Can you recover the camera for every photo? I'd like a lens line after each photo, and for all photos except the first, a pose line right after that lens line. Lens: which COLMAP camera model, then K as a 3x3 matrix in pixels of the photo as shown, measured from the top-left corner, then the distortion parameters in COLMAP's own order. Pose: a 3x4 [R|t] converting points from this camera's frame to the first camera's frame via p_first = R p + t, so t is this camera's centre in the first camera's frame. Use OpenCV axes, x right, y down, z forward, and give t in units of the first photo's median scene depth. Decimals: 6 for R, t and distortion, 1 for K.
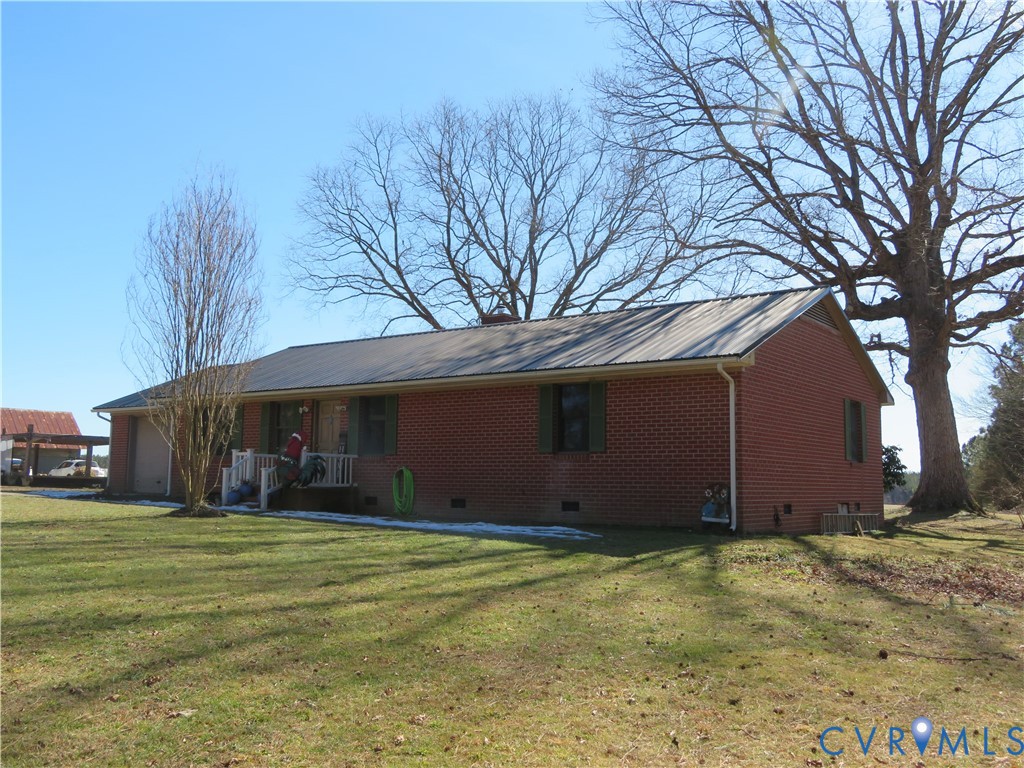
lens RADIAL K [[919.1, 0, 512.0], [0, 919.1, 384.0], [0, 0, 1]] dist [-0.010881, -0.003428]
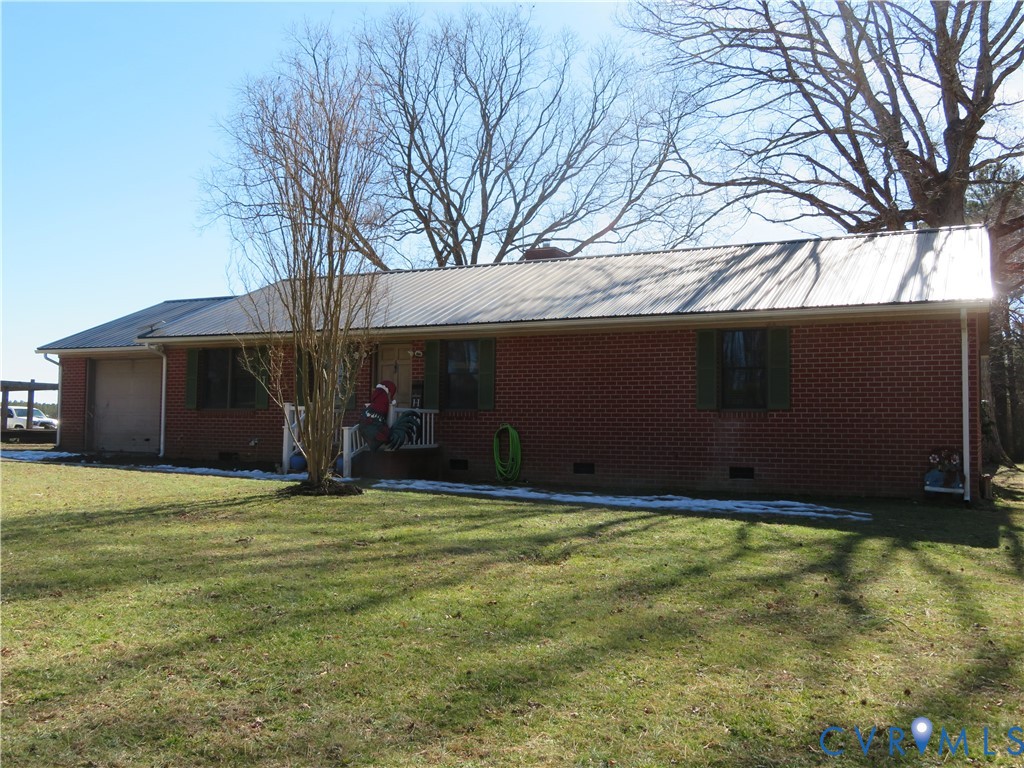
lens RADIAL K [[919.1, 0, 512.0], [0, 919.1, 384.0], [0, 0, 1]] dist [-0.010881, -0.003428]
pose [[0.985891, 0.006951, 0.167243, -0.259120], [-0.017052, 0.998110, 0.059036, 0.003537], [-0.166517, -0.061055, 0.984147, 0.178256]]
